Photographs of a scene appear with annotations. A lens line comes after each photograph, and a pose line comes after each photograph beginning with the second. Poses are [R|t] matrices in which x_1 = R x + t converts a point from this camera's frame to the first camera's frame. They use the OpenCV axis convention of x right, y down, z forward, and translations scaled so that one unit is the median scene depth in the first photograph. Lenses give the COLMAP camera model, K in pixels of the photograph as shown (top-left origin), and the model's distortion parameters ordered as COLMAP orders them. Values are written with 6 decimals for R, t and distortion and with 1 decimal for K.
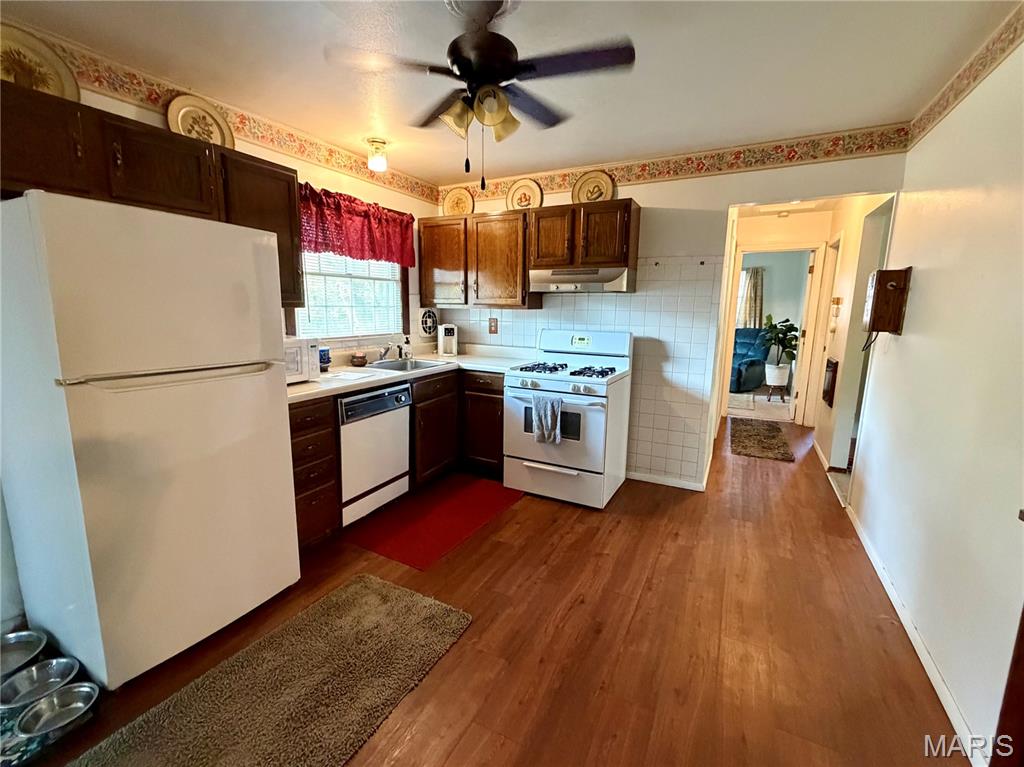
lens RADIAL K [[429.0, 0, 512.0], [0, 429.0, 383.5], [0, 0, 1]] dist [-0.000475, 0.000045]
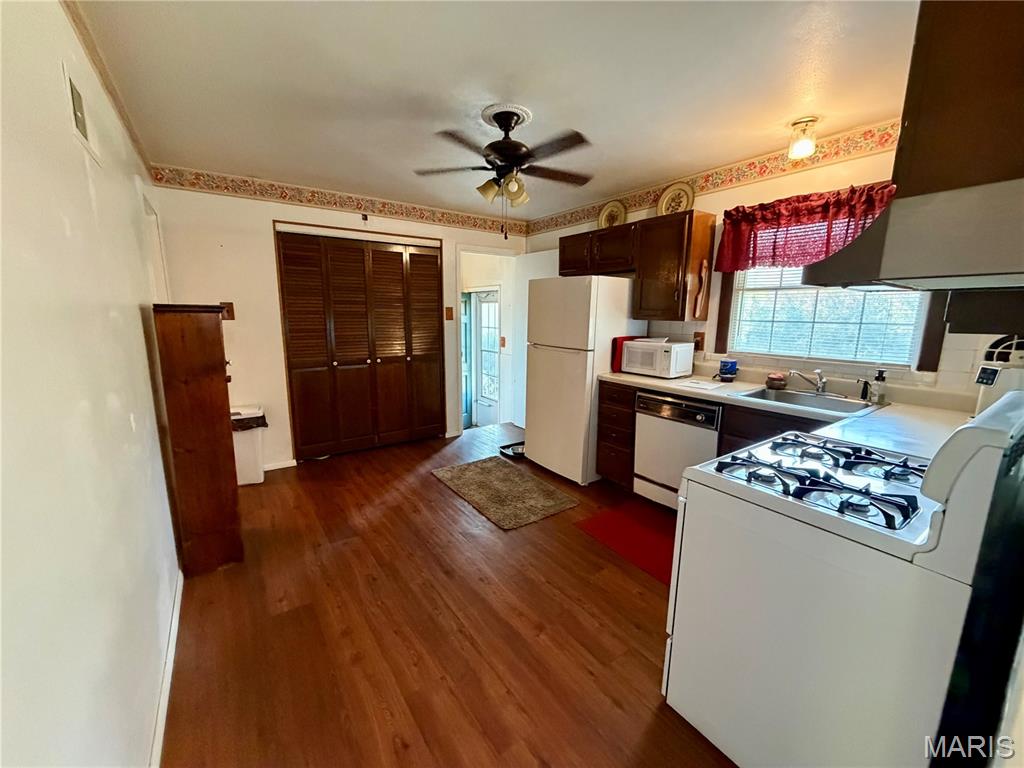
lens RADIAL K [[407.8, 0, 512.0], [0, 407.8, 384.0], [0, 0, 1]] dist [0.000431, 0.000045]
pose [[-0.439170, 0.140962, -0.887276, 0.800623], [-0.173975, 0.955575, 0.237925, -0.198379], [0.881398, 0.258854, -0.395136, 1.085871]]
